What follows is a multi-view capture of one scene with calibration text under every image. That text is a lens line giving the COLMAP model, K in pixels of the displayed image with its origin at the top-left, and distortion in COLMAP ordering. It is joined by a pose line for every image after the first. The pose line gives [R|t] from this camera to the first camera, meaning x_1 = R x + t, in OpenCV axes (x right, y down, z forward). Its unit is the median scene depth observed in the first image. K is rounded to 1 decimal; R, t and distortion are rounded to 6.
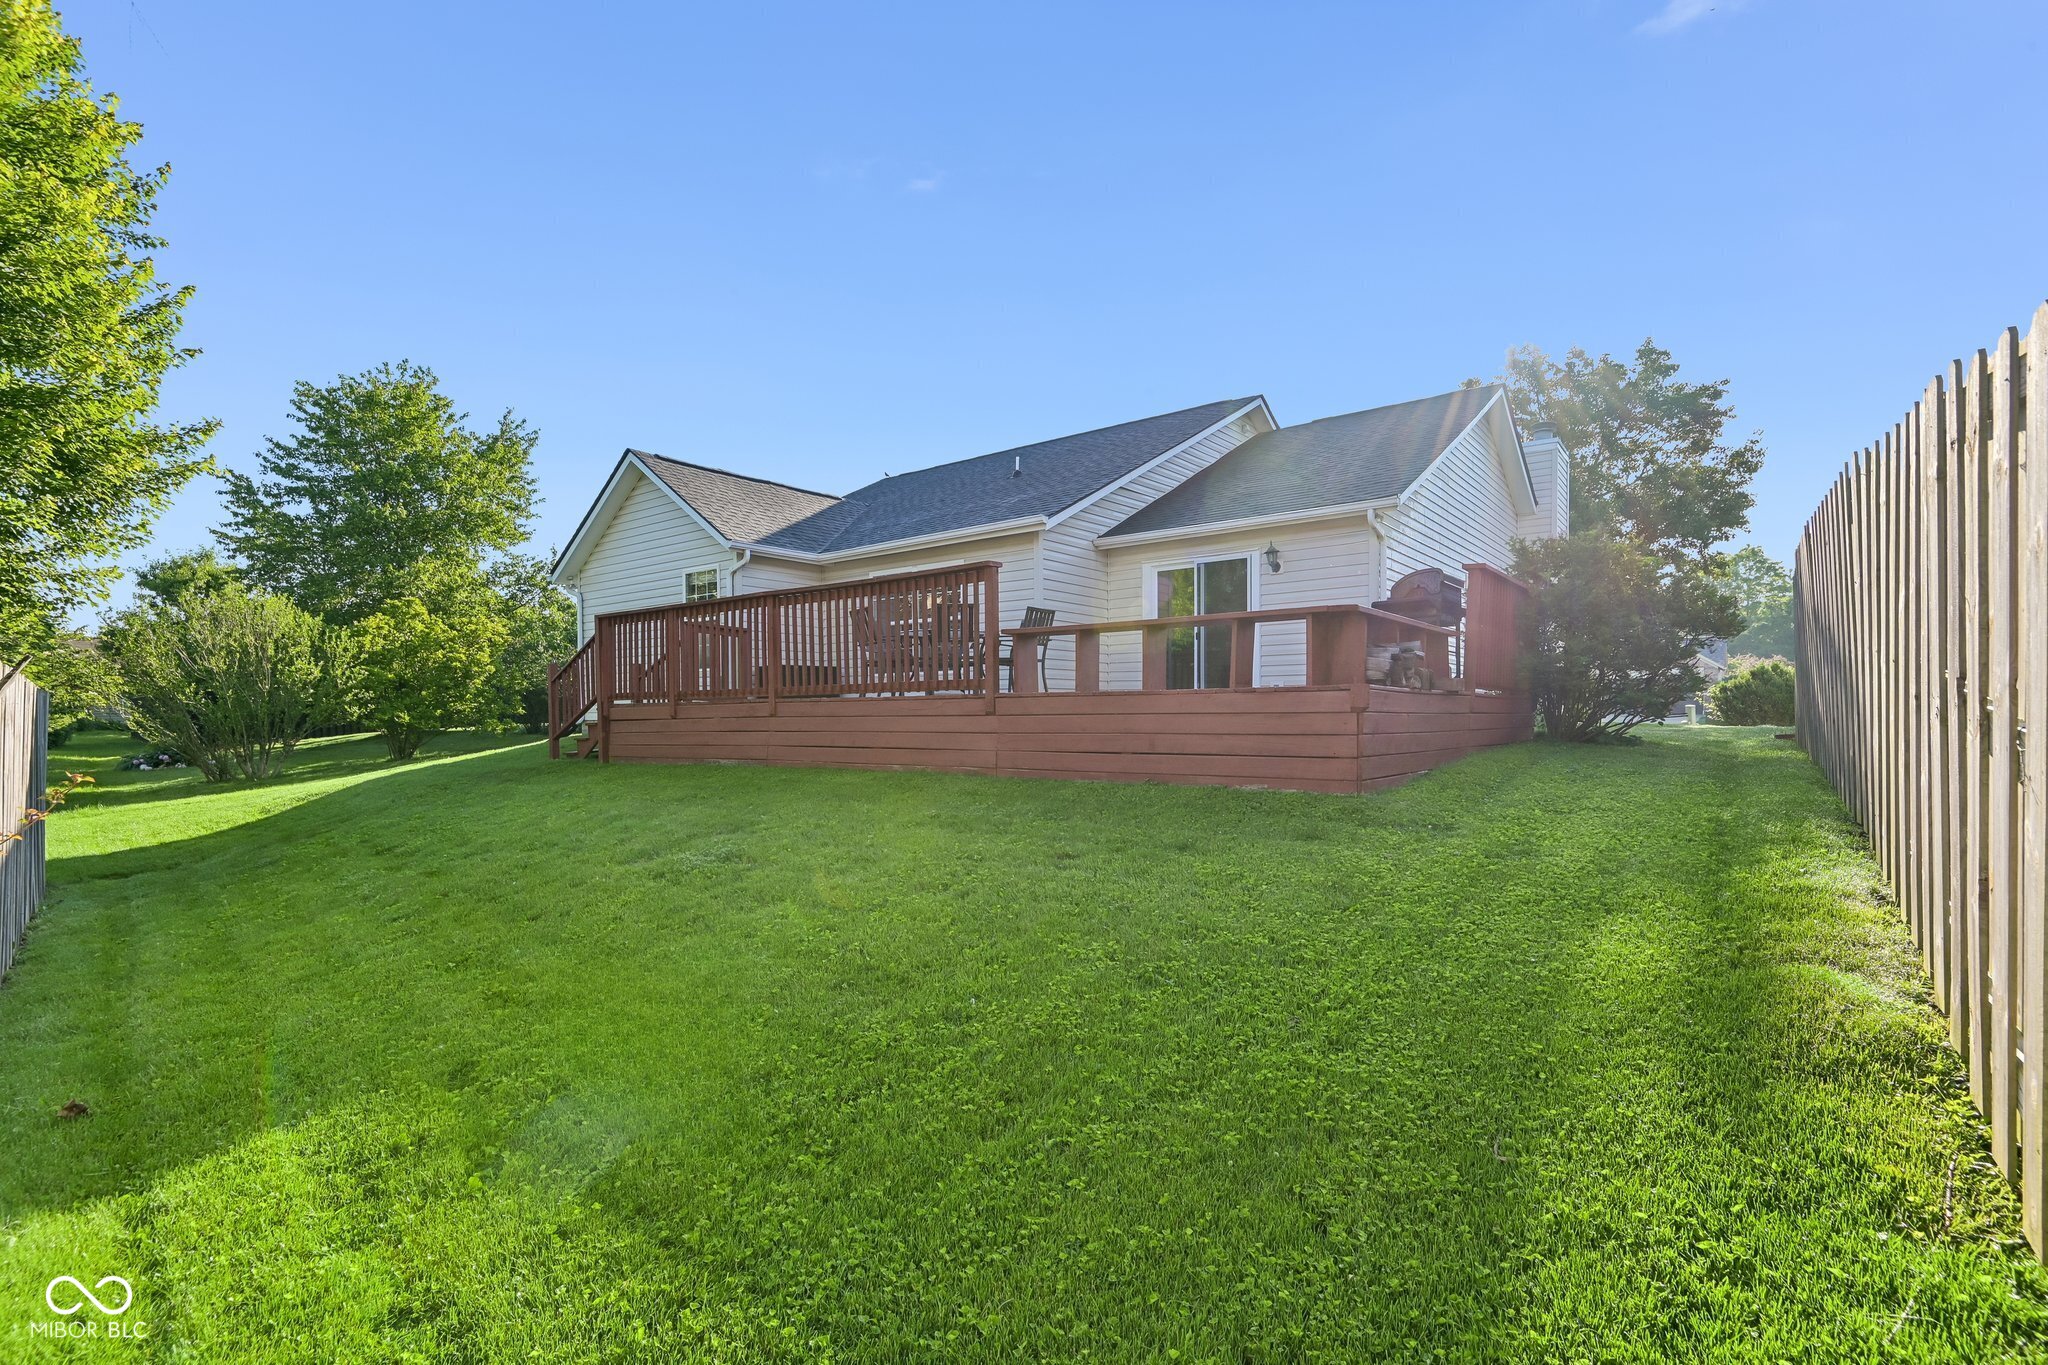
lens RADIAL K [[945.1, 0, 1015.3], [0, 945.1, 722.7], [0, 0, 1]] dist [0.003702, 0.000032]
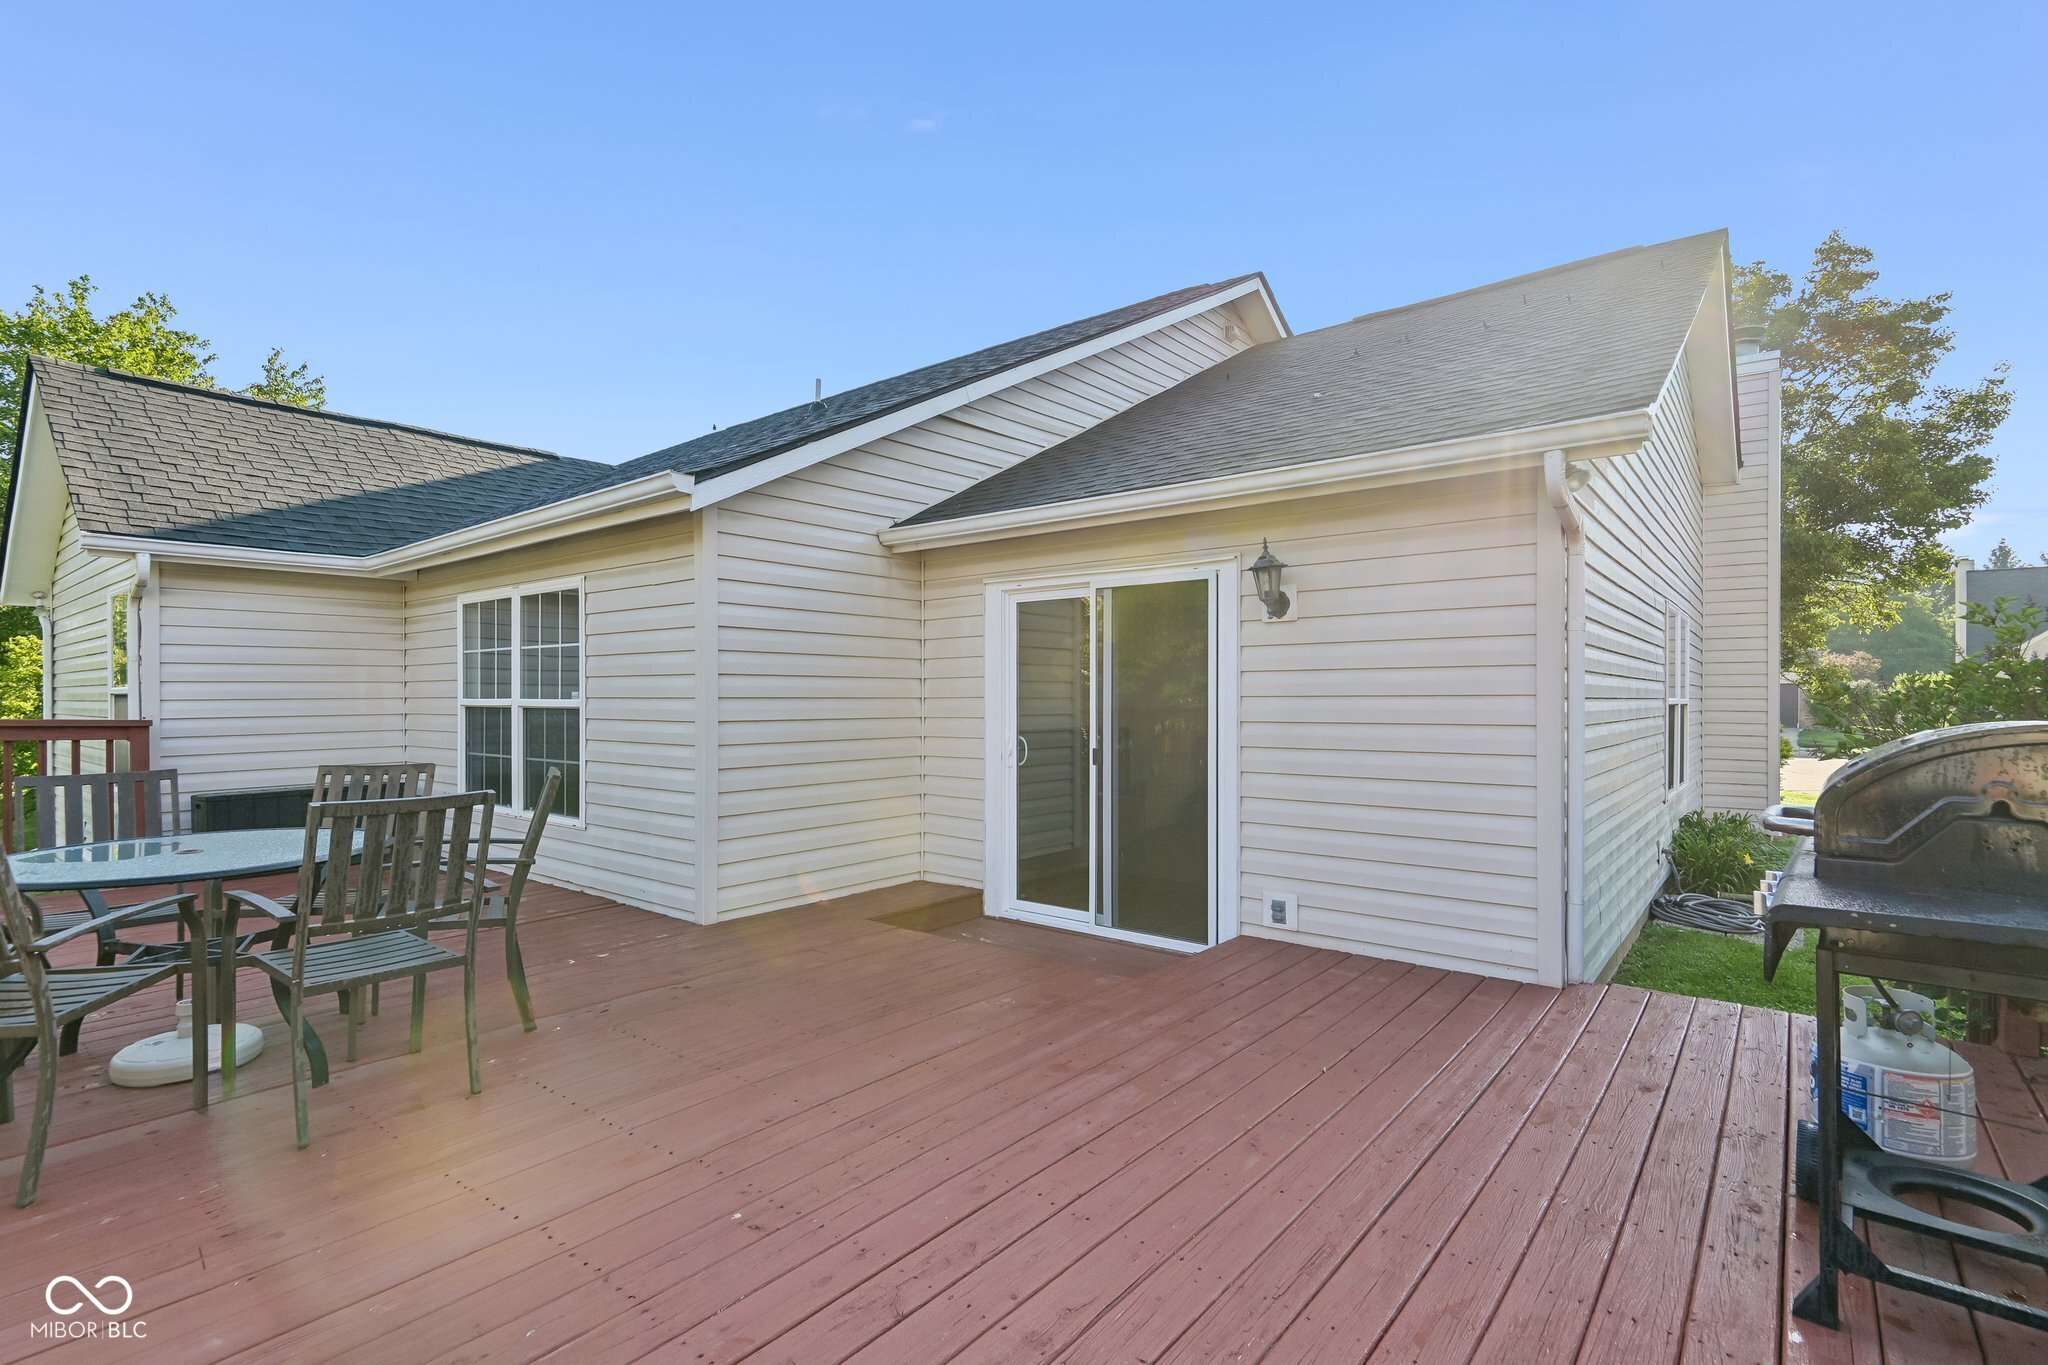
lens RADIAL K [[956.3, 0, 1027.6], [0, 956.3, 696.3], [0, 0, 1]] dist [0.001319, -0.000058]
pose [[0.999991, 0.001965, -0.003784, 0.121369], [-0.001996, 0.999964, -0.008255, -0.086422], [0.003768, 0.008262, 0.999959, 0.420744]]
